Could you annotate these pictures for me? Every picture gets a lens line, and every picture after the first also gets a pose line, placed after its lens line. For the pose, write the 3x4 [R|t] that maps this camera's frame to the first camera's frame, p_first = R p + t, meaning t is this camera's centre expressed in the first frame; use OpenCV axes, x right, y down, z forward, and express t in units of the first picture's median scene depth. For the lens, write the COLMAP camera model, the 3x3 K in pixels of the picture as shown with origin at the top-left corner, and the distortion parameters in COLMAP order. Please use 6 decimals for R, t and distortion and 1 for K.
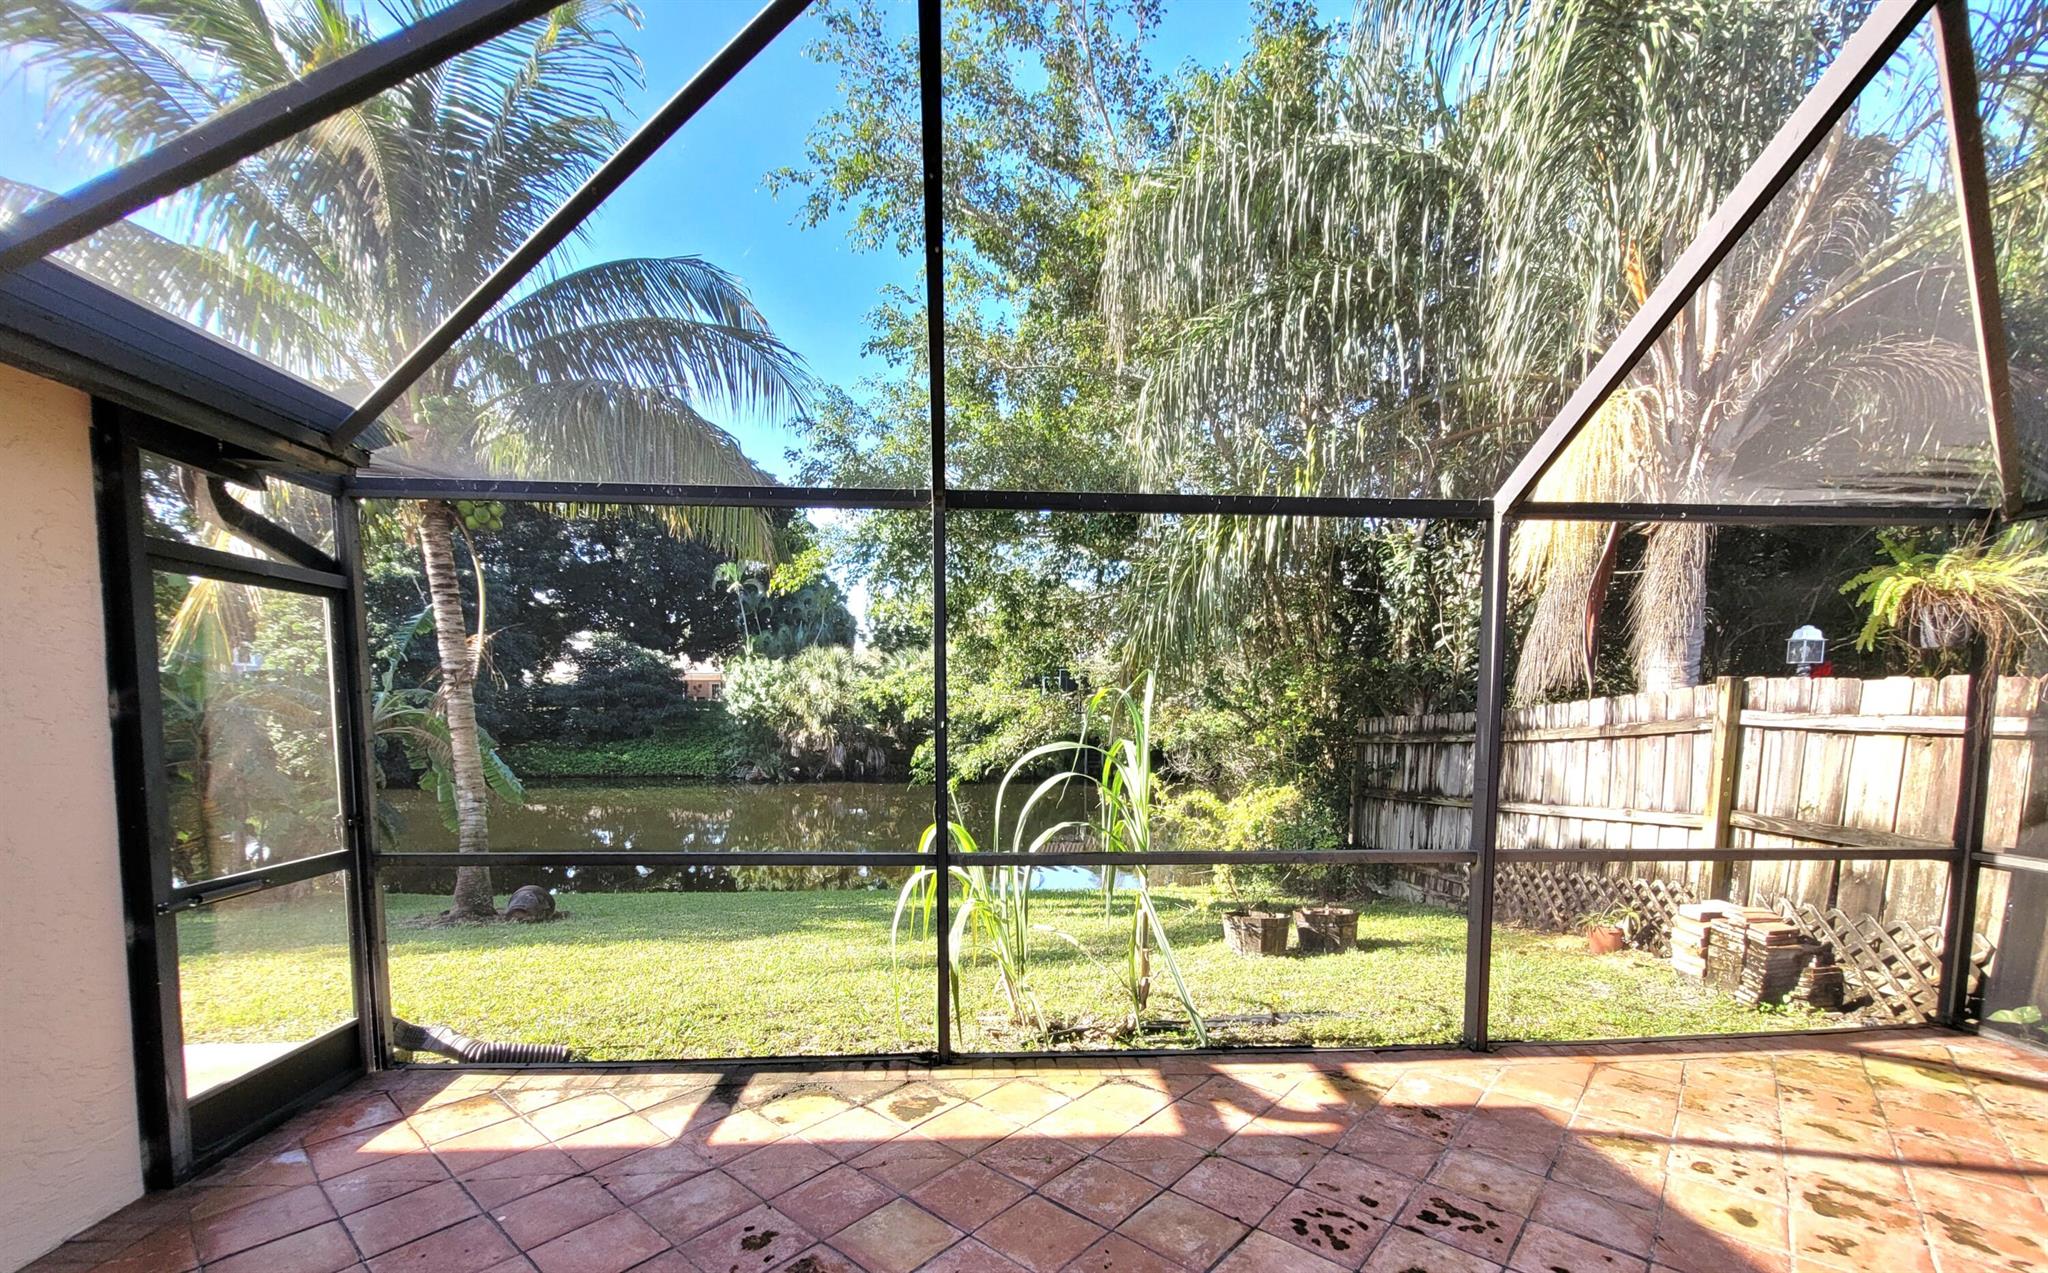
lens RADIAL K [[832.6, 0, 1033.8], [0, 832.6, 769.8], [0, 0, 1]] dist [-0.004208, -0.000379]
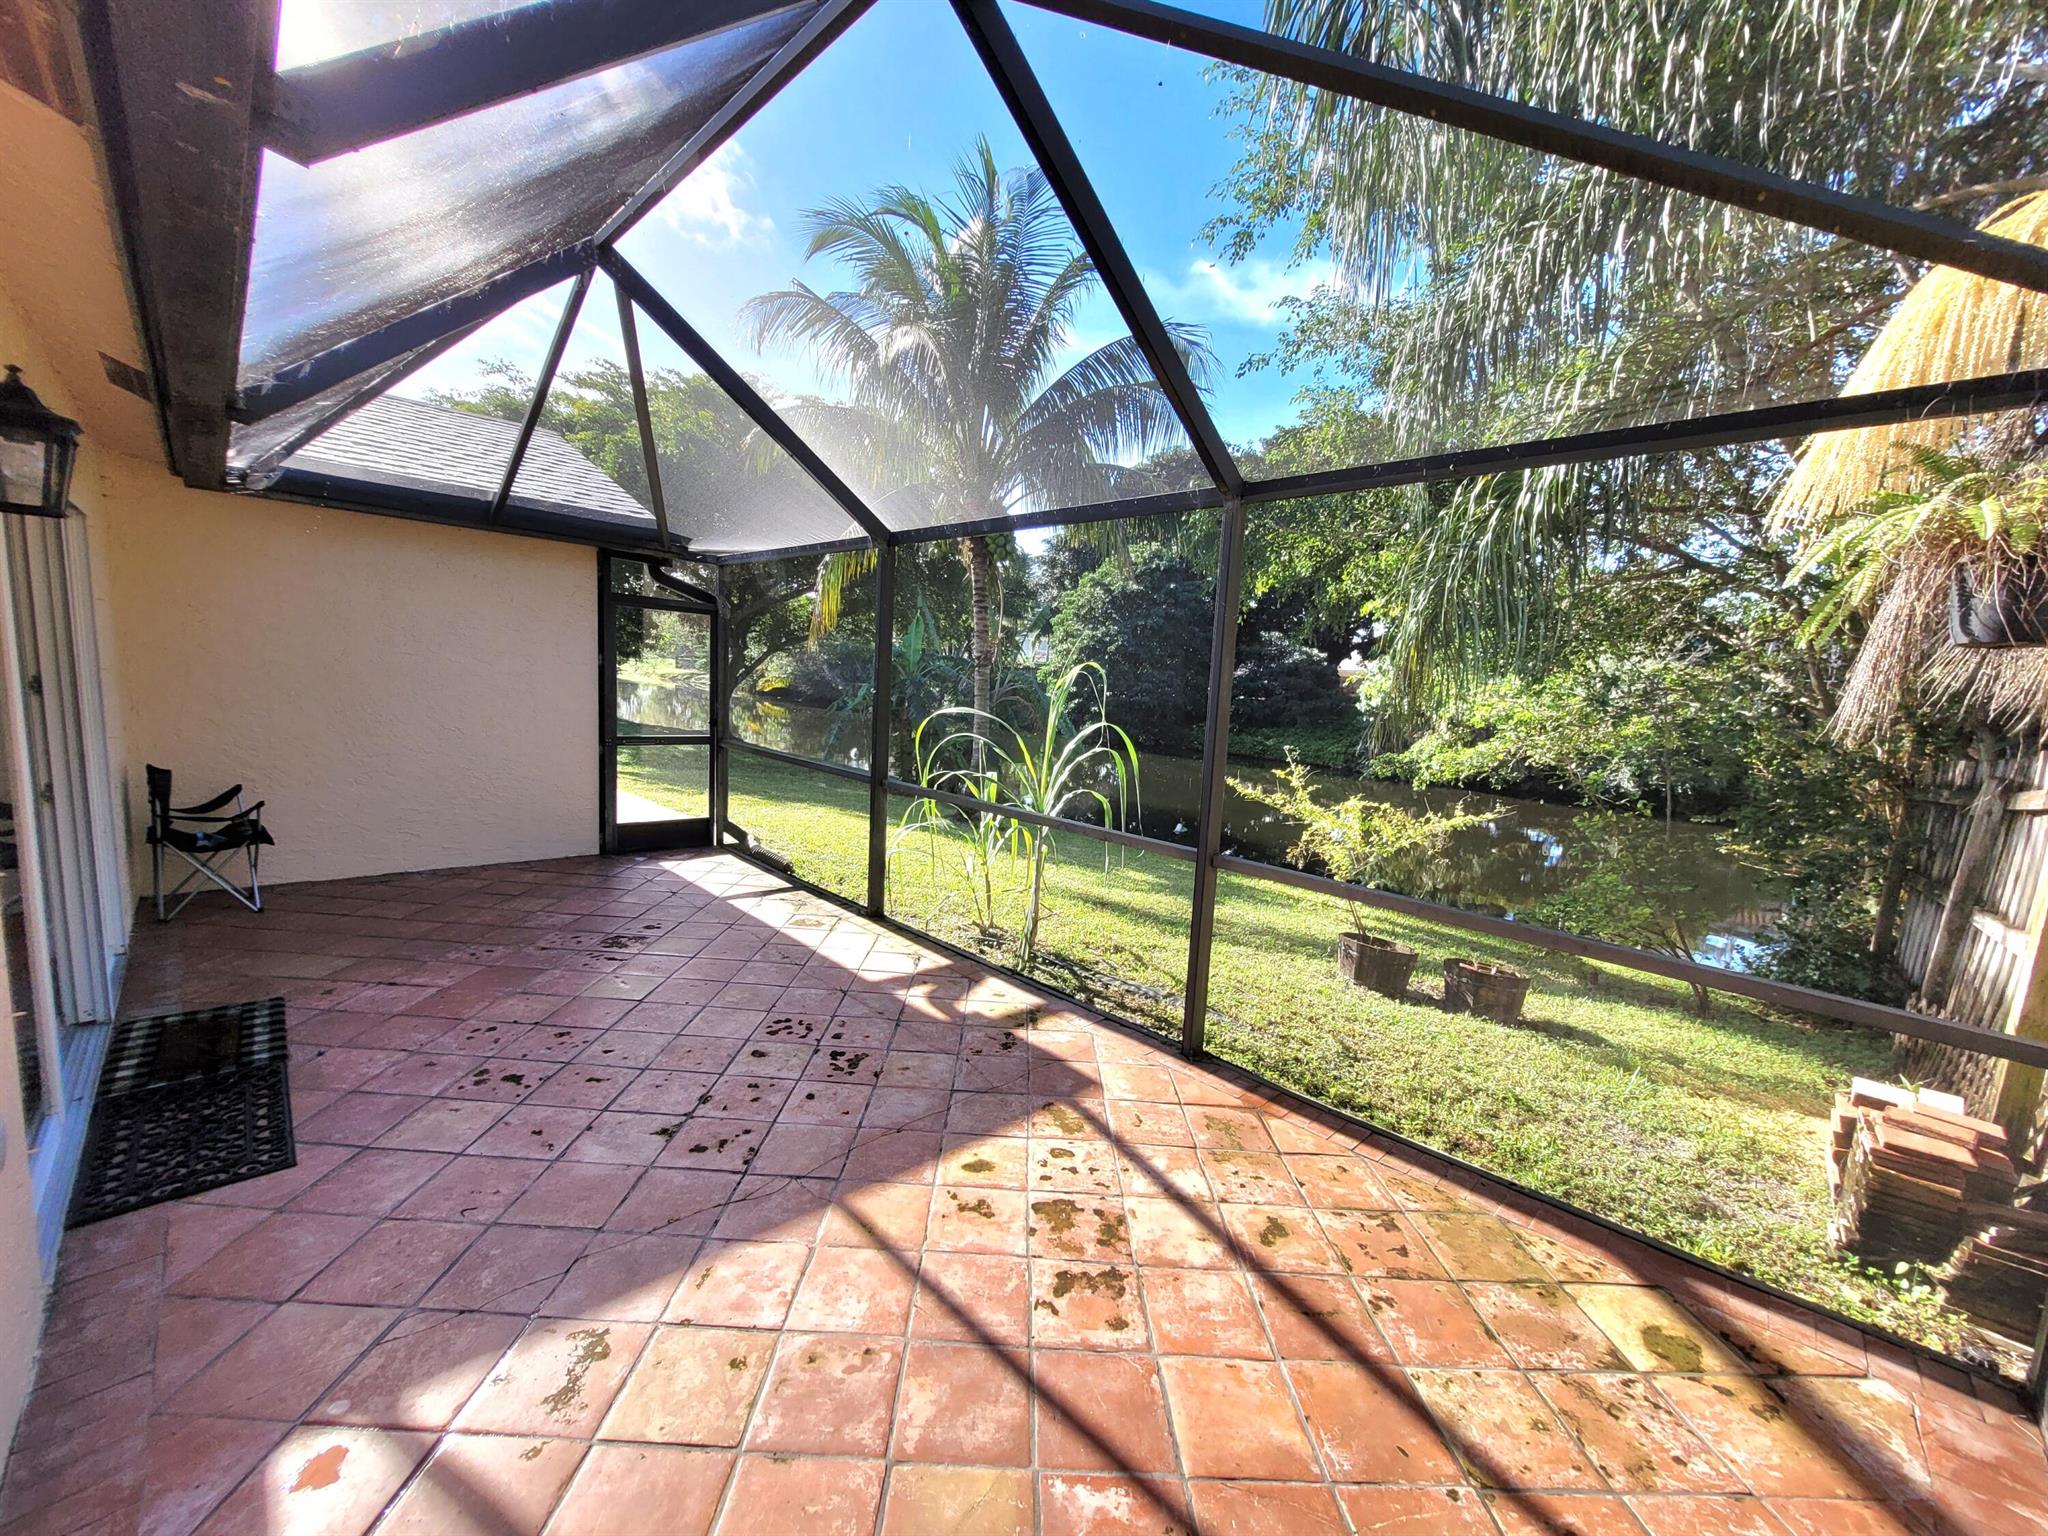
lens RADIAL K [[800.3, 0, 1014.5], [0, 800.3, 789.1], [0, 0, 1]] dist [0.000964, -0.000989]
pose [[0.644431, 0.134825, -0.752683, 1.151746], [-0.111369, 0.990386, 0.082052, -0.022395], [0.756509, 0.030948, 0.653251, 0.253044]]
